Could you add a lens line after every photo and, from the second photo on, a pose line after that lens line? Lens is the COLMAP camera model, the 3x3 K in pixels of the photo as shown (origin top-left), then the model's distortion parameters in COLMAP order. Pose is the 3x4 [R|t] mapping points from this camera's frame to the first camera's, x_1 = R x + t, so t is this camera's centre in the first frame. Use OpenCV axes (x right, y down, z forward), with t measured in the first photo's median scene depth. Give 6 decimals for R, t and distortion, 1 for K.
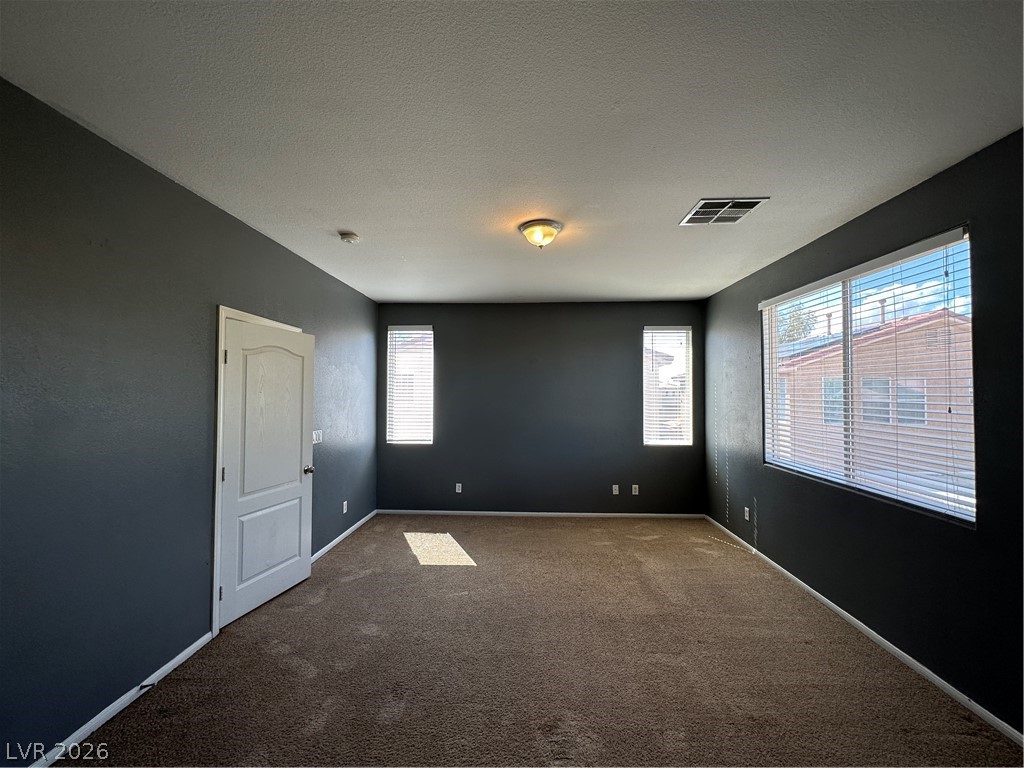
lens RADIAL K [[410.1, 0, 508.3], [0, 410.1, 388.4], [0, 0, 1]] dist [0.002570, -0.000381]
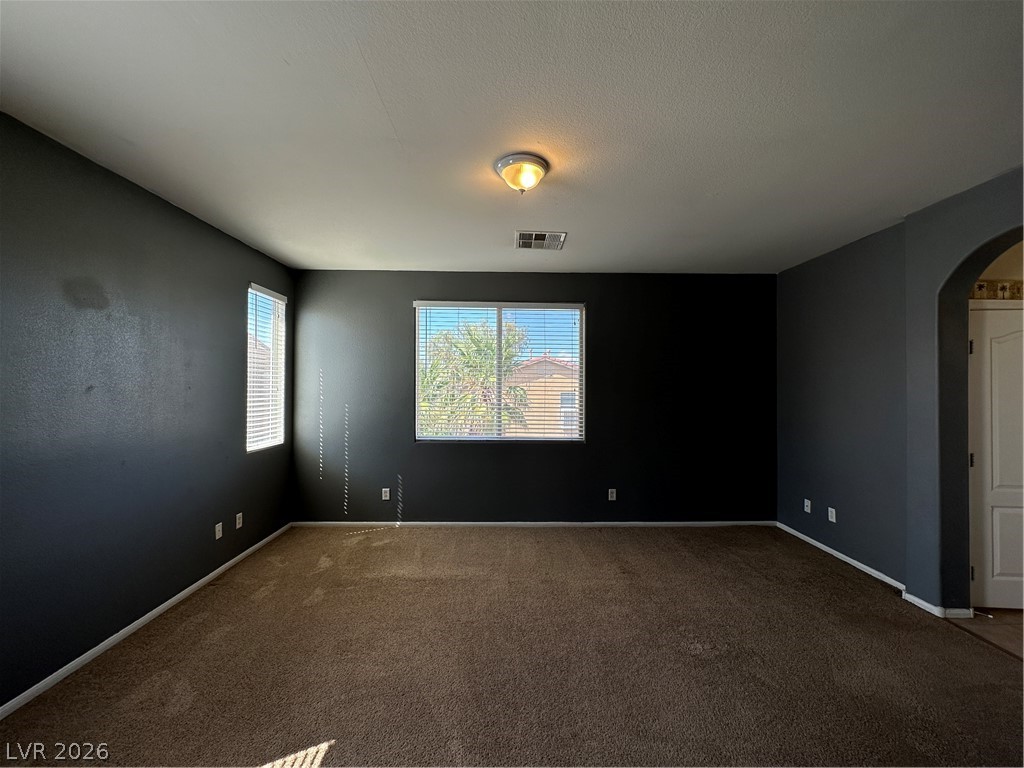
lens RADIAL K [[410.1, 0, 508.4], [0, 410.1, 384.0], [0, 0, 1]] dist [0.002570, -0.000381]
pose [[-0.073814, 0.018090, 0.997108, -0.484879], [-0.012377, 0.999742, -0.019054, 0.036464], [-0.997195, -0.013747, -0.073571, 0.740697]]
